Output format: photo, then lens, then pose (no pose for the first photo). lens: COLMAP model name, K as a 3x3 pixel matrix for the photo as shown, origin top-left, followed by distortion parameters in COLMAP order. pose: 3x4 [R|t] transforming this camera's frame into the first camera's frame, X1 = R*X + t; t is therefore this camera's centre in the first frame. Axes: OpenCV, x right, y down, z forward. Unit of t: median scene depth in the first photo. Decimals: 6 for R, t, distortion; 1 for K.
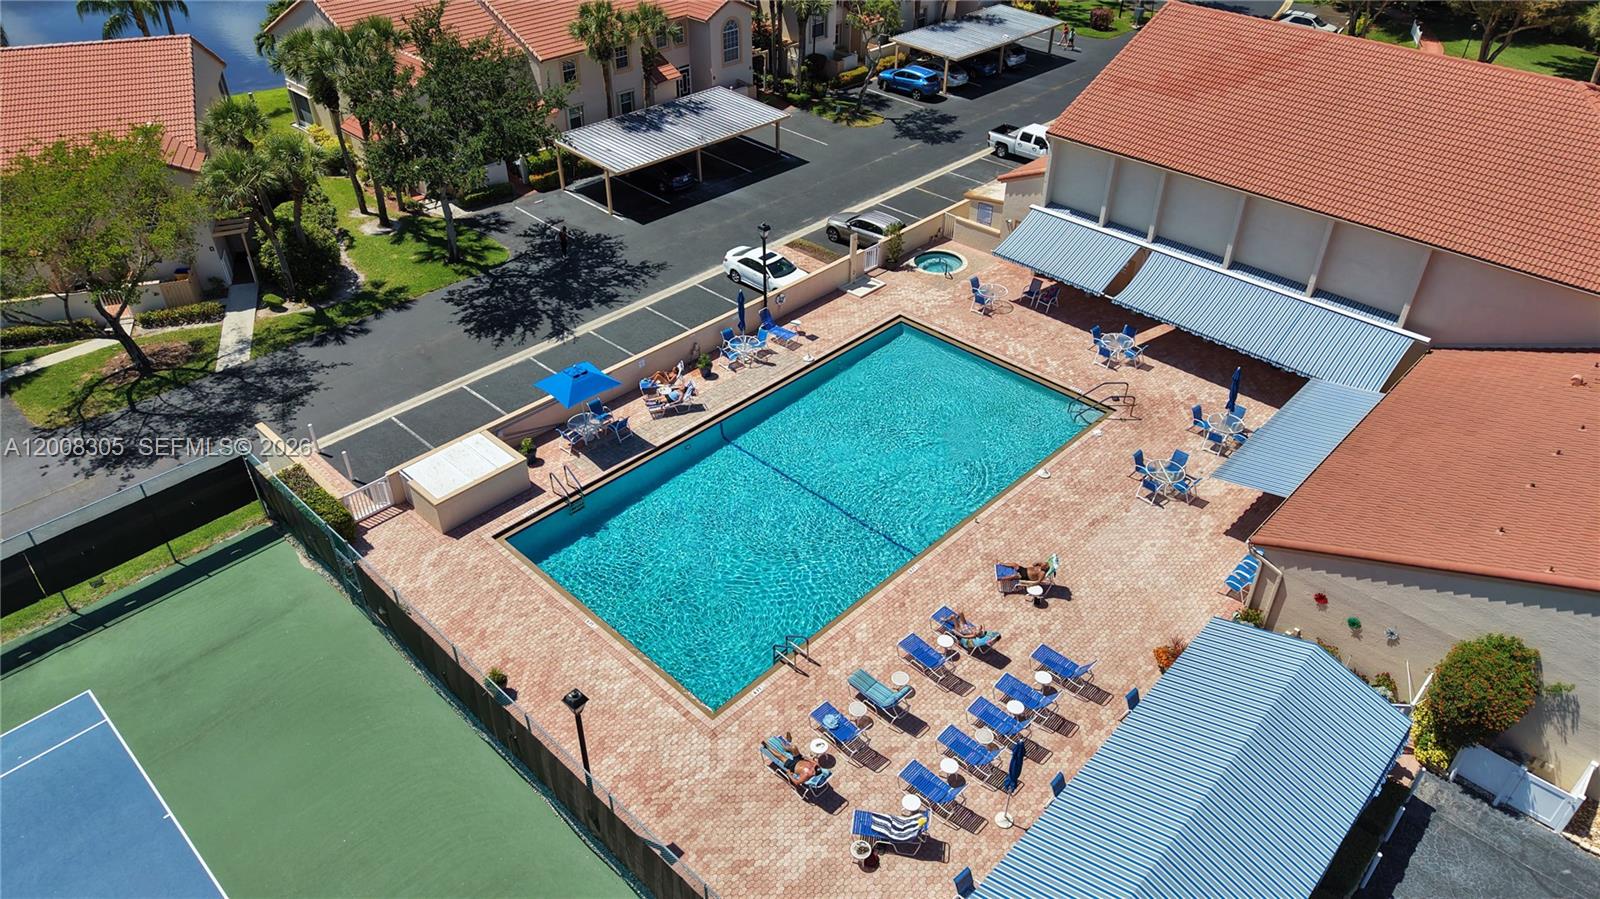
lens RADIAL K [[1036.1, 0, 789.1], [0, 1036.1, 455.3], [0, 0, 1]] dist [0.039002, -0.061026]
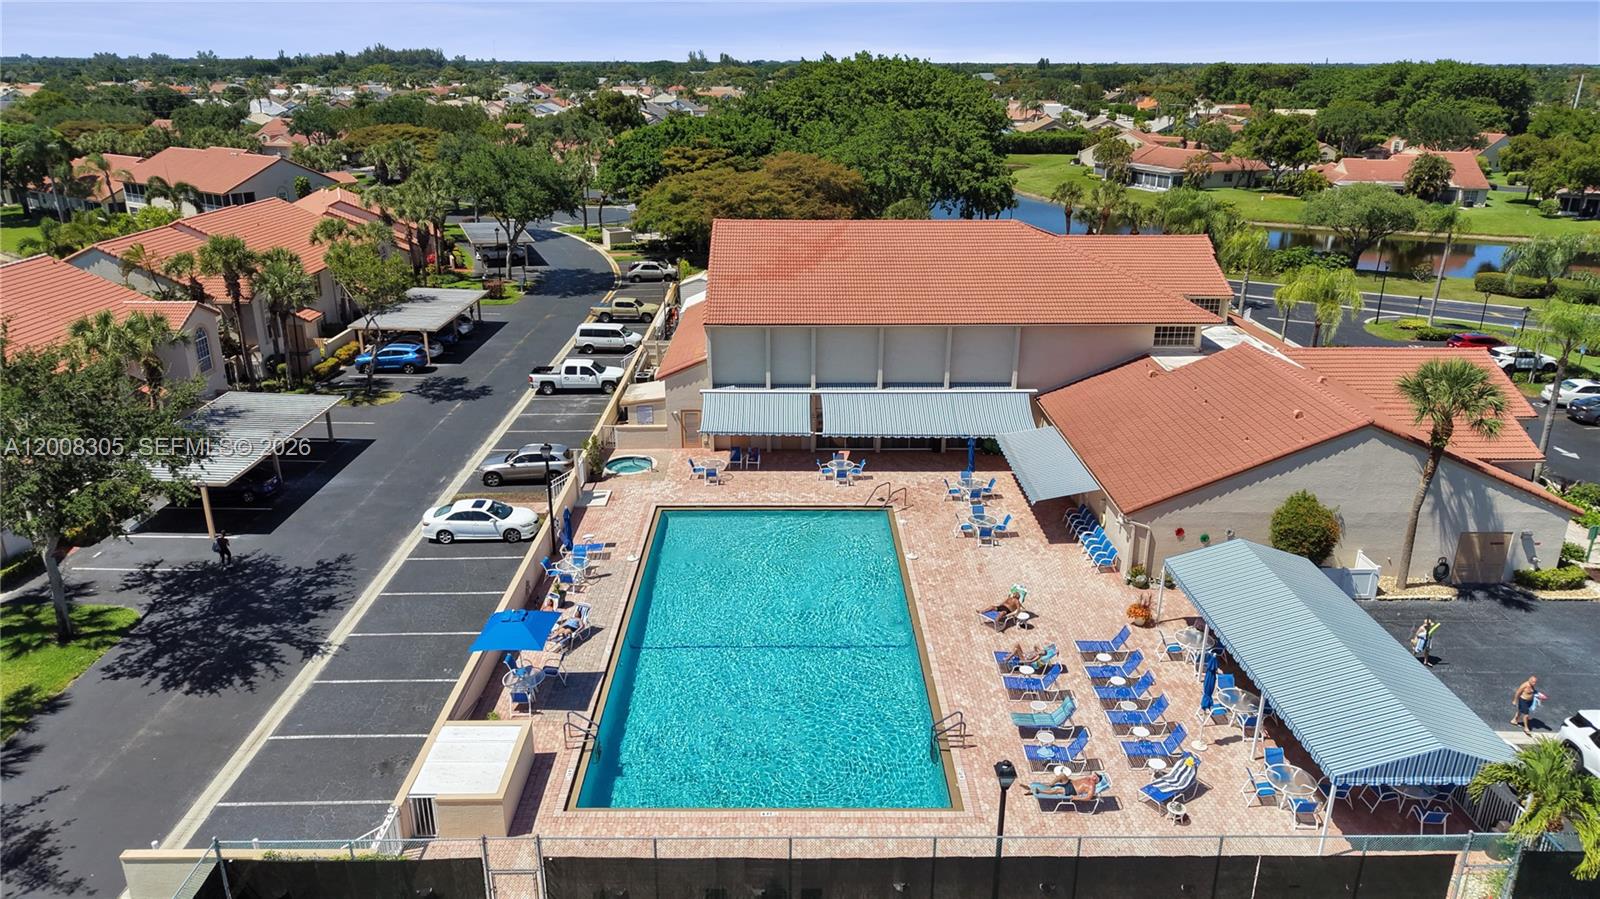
lens RADIAL K [[1036.1, 0, 789.1], [0, 1036.1, 455.3], [0, 0, 1]] dist [0.039002, -0.061026]
pose [[0.726450, -0.249260, 0.640421, -0.426773], [0.415665, 0.901482, -0.120635, -0.001514], [-0.547259, 0.353836, 0.758490, 0.118828]]
